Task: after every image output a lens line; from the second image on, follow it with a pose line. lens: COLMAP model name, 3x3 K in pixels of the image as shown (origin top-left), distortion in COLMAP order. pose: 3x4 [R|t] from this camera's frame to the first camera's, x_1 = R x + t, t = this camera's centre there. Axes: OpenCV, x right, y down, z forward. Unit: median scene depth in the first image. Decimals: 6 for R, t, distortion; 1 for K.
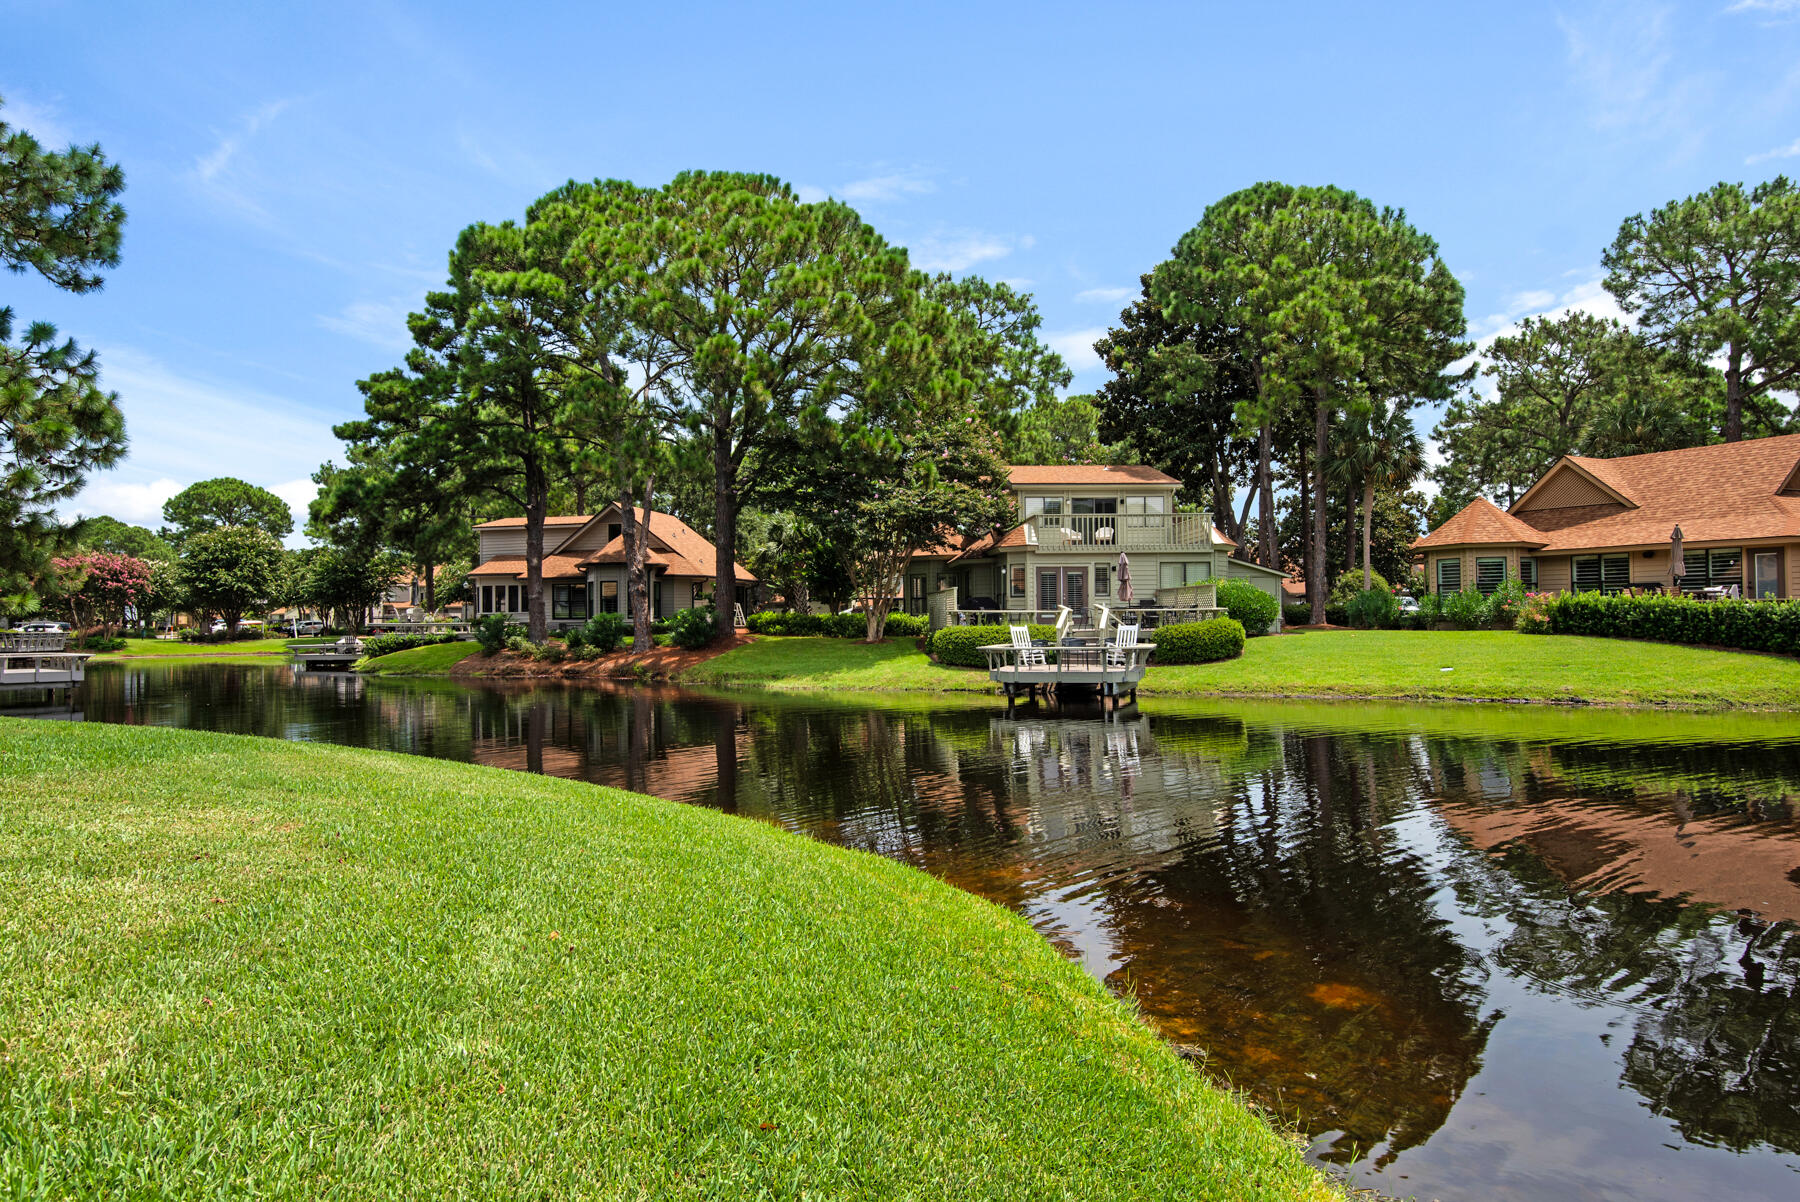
lens RADIAL K [[1076.6, 0, 951.4], [0, 1076.6, 621.4], [0, 0, 1]] dist [0.021789, -0.020229]
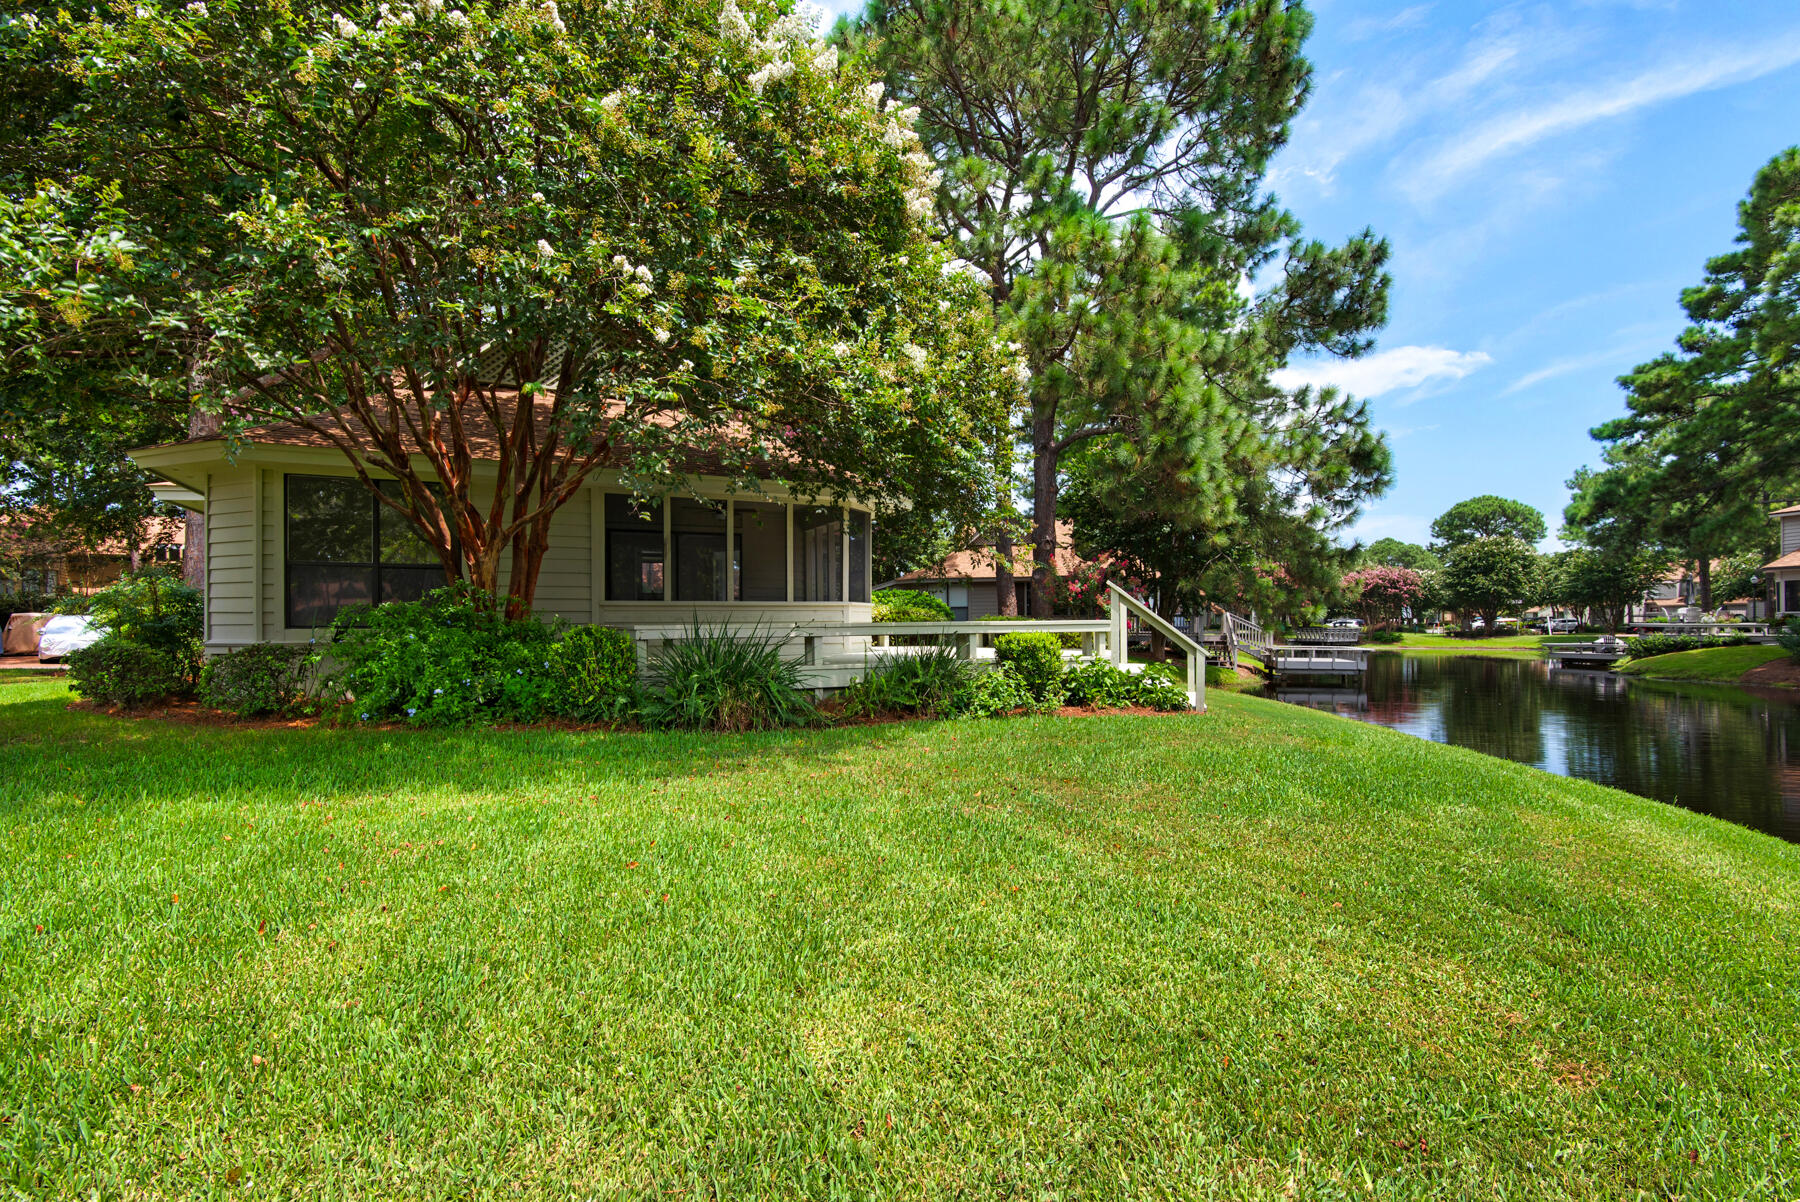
lens RADIAL K [[833.4, 0, 896.0], [0, 833.4, 607.4], [0, 0, 1]] dist [0.030549, -0.014650]
pose [[0.360808, -0.008102, -0.932605, -0.065902], [0.002588, 0.999967, -0.007687, -0.009117], [0.932637, 0.000360, 0.360817, 0.104435]]
